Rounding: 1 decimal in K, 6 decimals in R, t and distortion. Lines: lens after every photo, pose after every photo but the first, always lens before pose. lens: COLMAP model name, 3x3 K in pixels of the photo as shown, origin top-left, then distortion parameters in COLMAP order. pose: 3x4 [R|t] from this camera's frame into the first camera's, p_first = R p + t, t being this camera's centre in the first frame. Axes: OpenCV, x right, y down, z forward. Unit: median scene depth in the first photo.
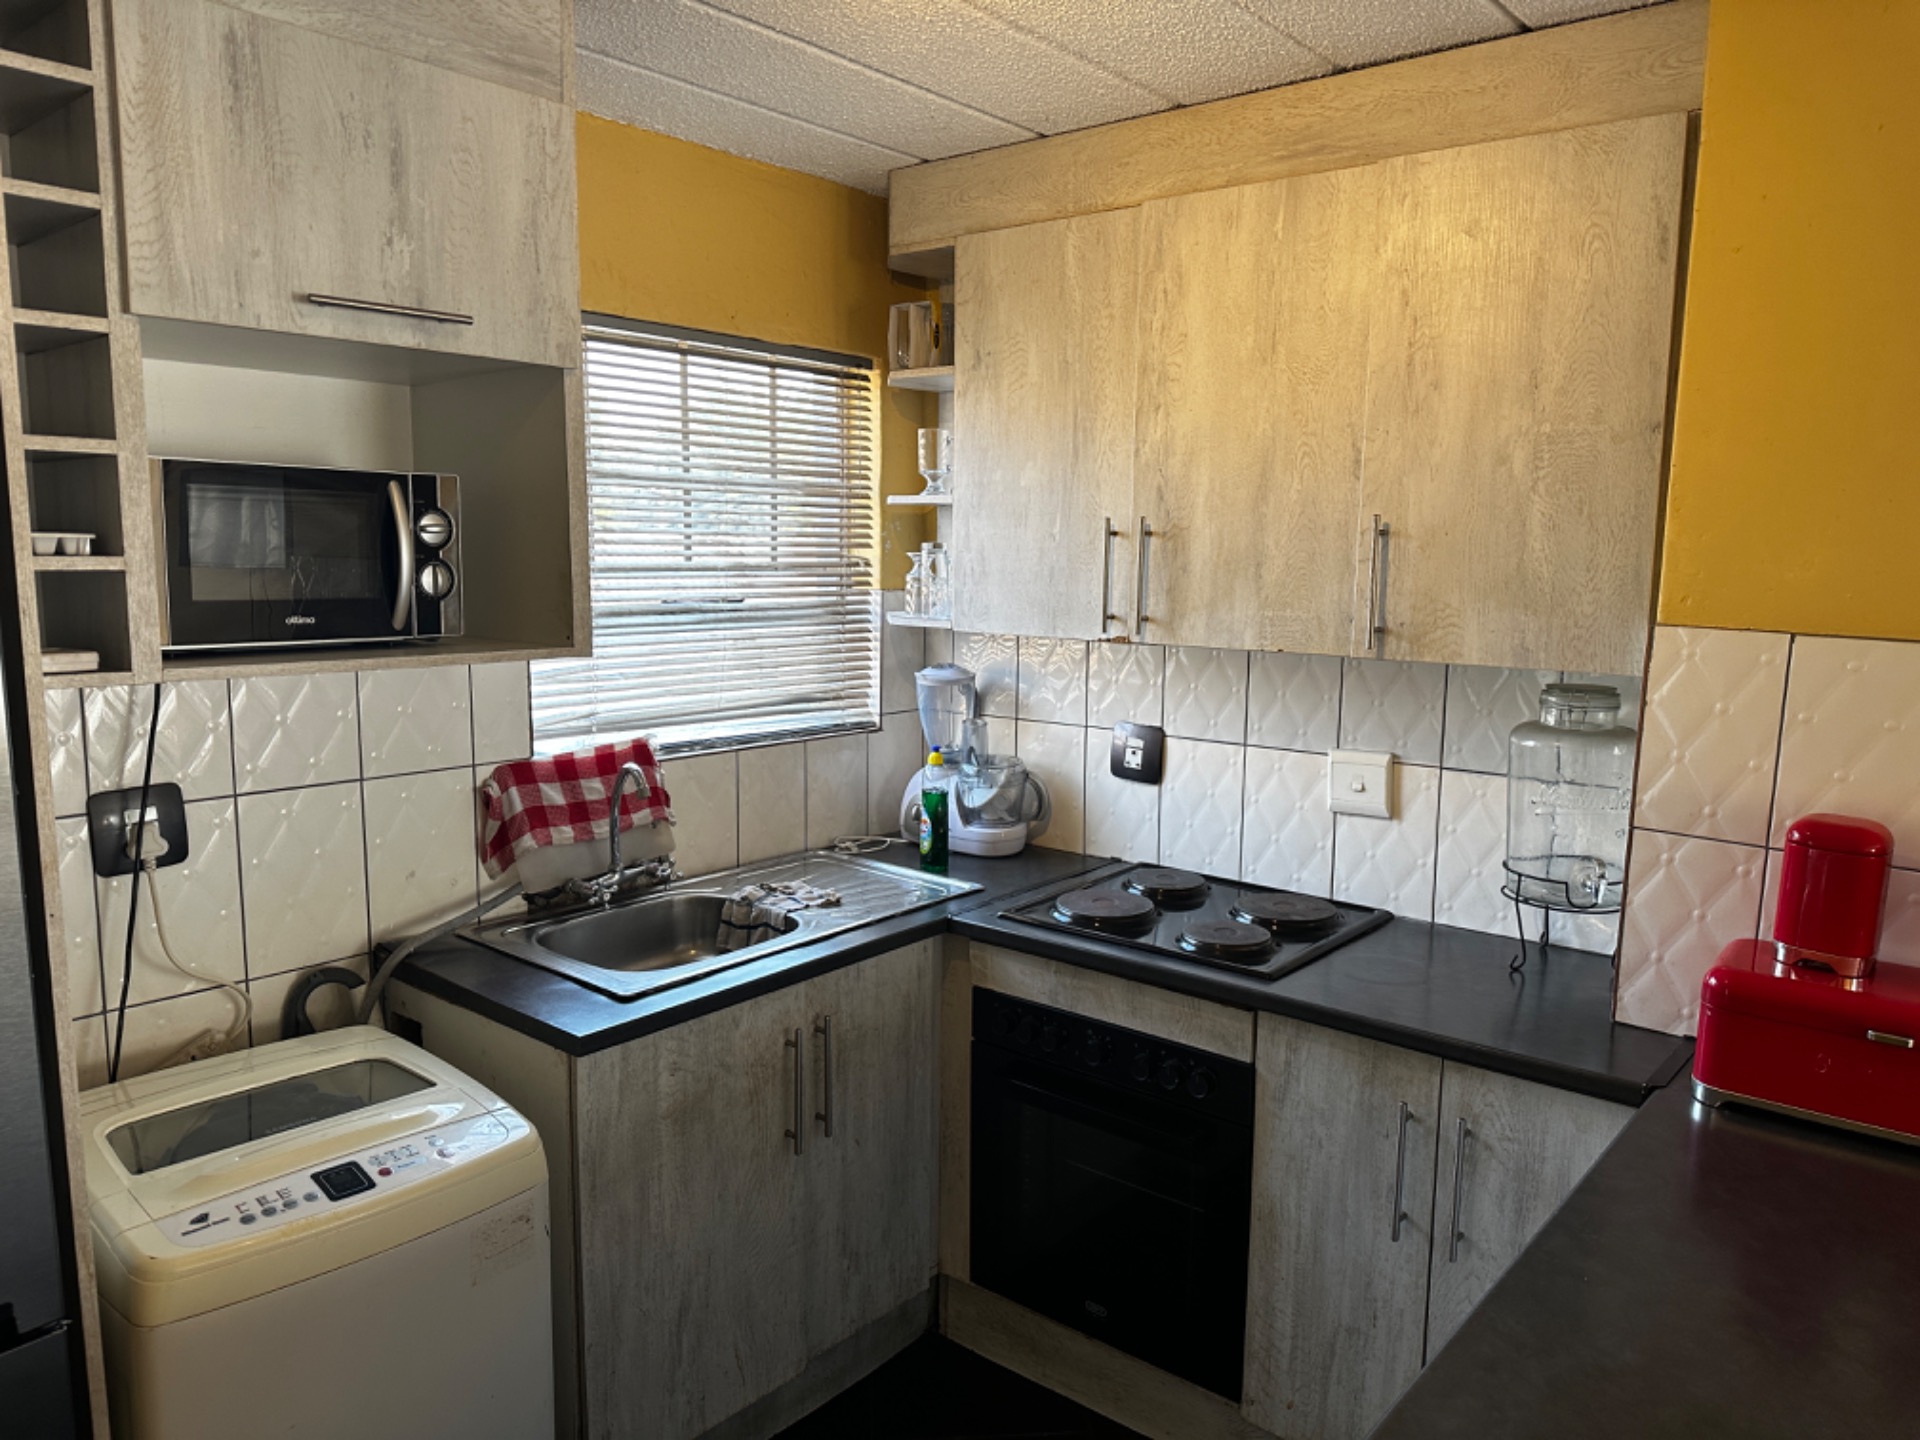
lens RADIAL K [[1334.8, 0, 959.9], [0, 1334.8, 720.7], [0, 0, 1]] dist [0.016587, -0.002459]
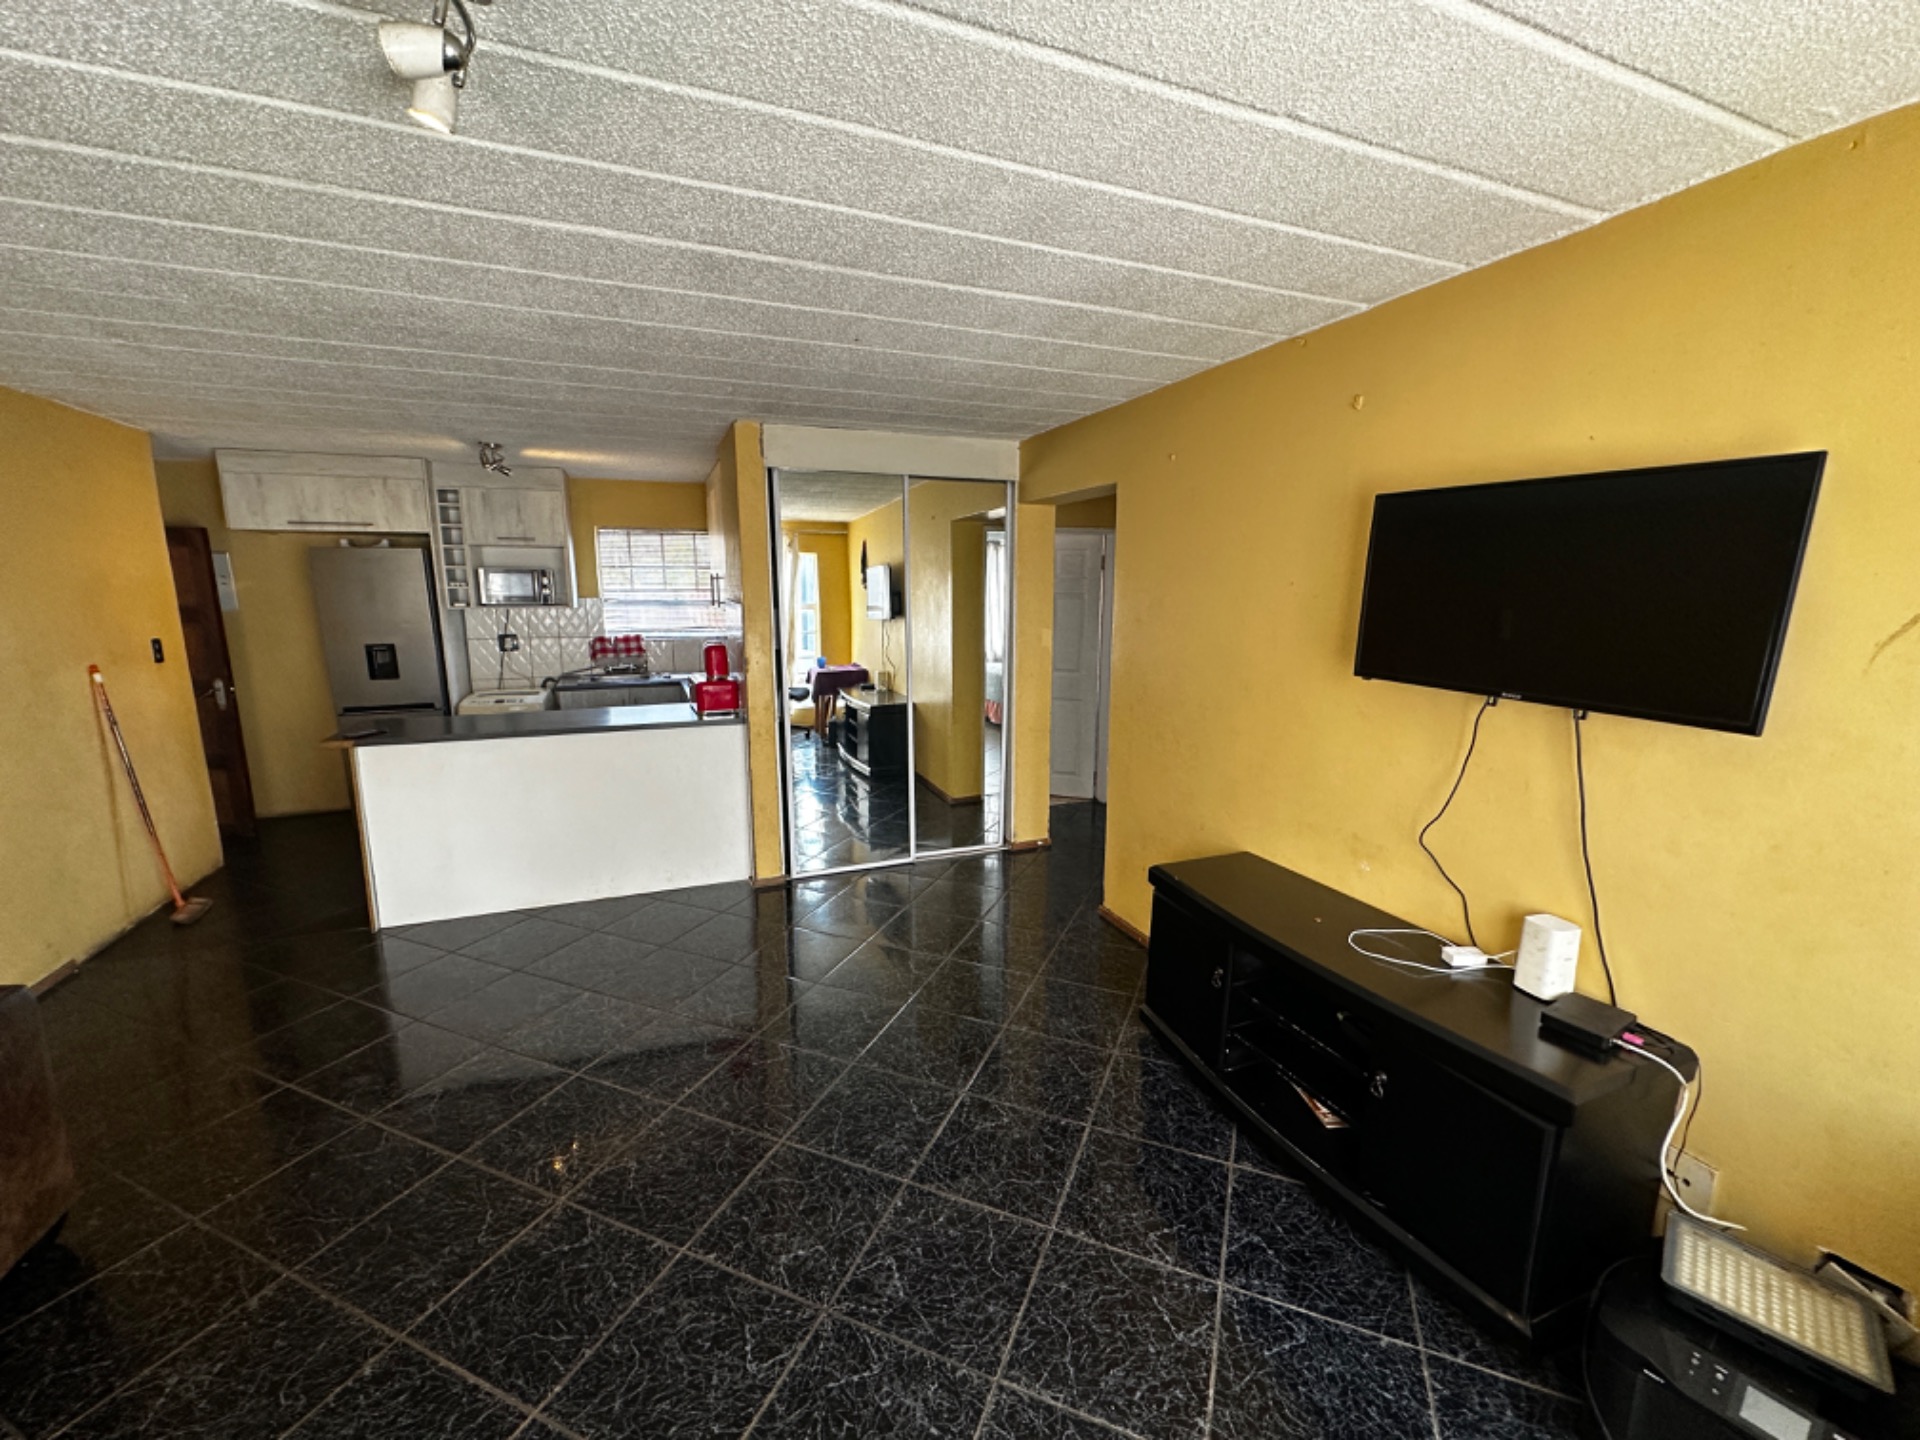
lens RADIAL K [[769.2, 0, 962.0], [0, 769.2, 727.8], [0, 0, 1]] dist [-0.000253, 0.000595]
pose [[0.887526, 0.070434, -0.455342, 1.786182], [-0.054414, 0.997354, 0.048213, 0.136044], [0.457533, -0.018013, 0.889010, -0.626943]]
